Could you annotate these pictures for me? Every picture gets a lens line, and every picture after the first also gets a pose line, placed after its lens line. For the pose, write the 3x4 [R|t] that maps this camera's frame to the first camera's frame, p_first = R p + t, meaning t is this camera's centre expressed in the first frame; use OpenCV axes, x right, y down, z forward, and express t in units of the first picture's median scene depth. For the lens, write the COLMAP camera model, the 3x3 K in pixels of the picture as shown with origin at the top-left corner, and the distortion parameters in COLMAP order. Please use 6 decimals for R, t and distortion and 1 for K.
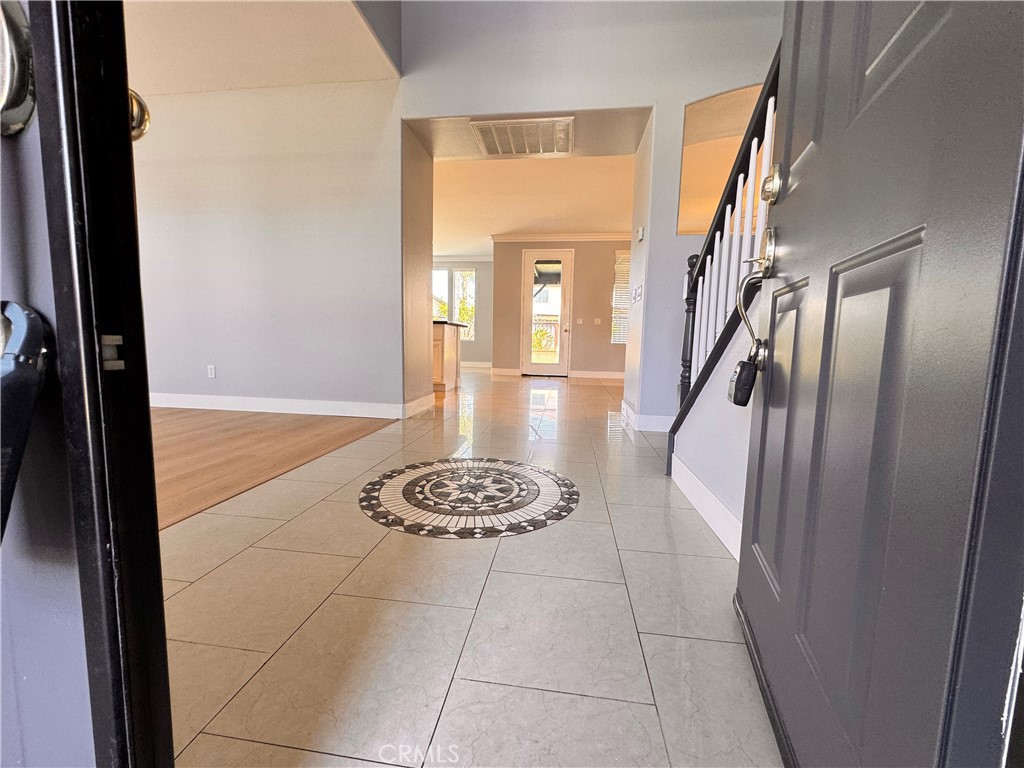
lens RADIAL K [[407.4, 0, 511.1], [0, 407.4, 383.5], [0, 0, 1]] dist [-0.001783, -0.000304]
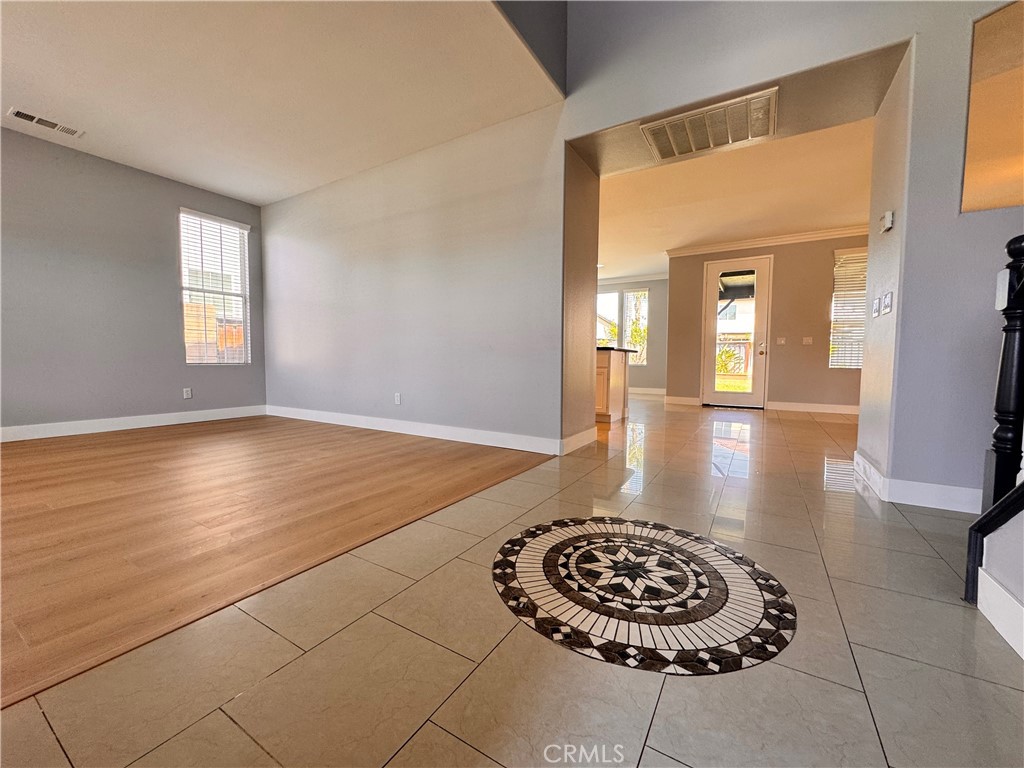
lens RADIAL K [[407.4, 0, 511.9], [0, 407.4, 383.1], [0, 0, 1]] dist [-0.001783, -0.000304]
pose [[0.916199, 0.007959, -0.400646, 0.003338], [-0.030207, 0.998330, -0.049245, -0.030468], [0.399585, 0.057220, 0.914909, 0.107452]]
